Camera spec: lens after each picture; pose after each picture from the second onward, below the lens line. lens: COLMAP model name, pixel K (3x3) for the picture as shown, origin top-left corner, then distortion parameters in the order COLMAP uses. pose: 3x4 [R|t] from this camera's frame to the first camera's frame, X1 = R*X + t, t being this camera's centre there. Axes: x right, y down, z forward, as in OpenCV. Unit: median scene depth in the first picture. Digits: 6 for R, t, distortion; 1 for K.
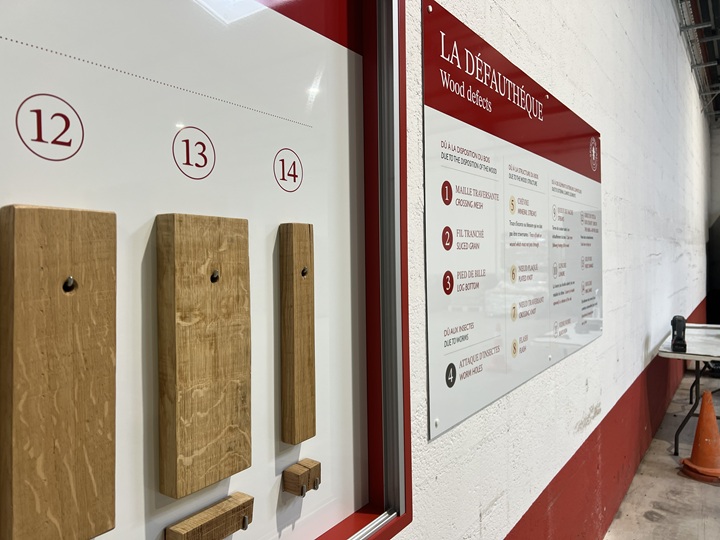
lens RADIAL K [[552.6, 0, 359.9], [0, 552.6, 268.9], [0, 0, 1]] dist [0.010846, -0.006908]
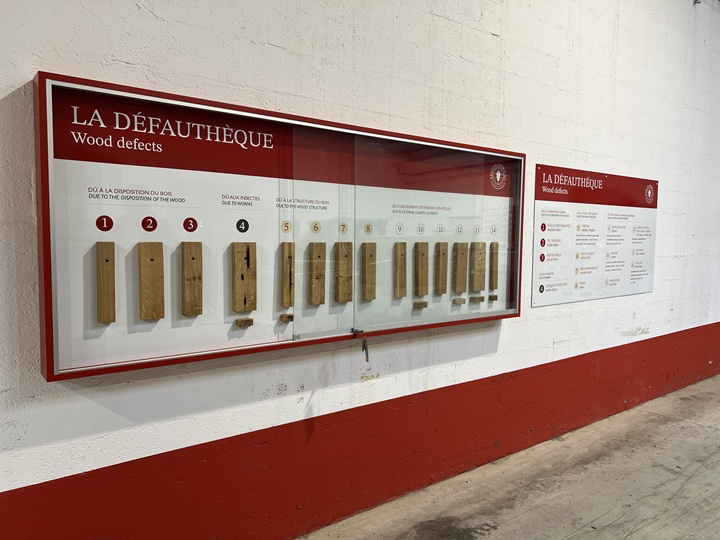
lens RADIAL K [[552.6, 0, 360.5], [0, 552.6, 270.3], [0, 0, 1]] dist [0.010846, -0.006908]
pose [[0.955632, 0.046962, -0.290796, 0.088316], [-0.033067, 0.998072, 0.052518, -0.029393], [0.292702, -0.040572, 0.955343, -2.003452]]
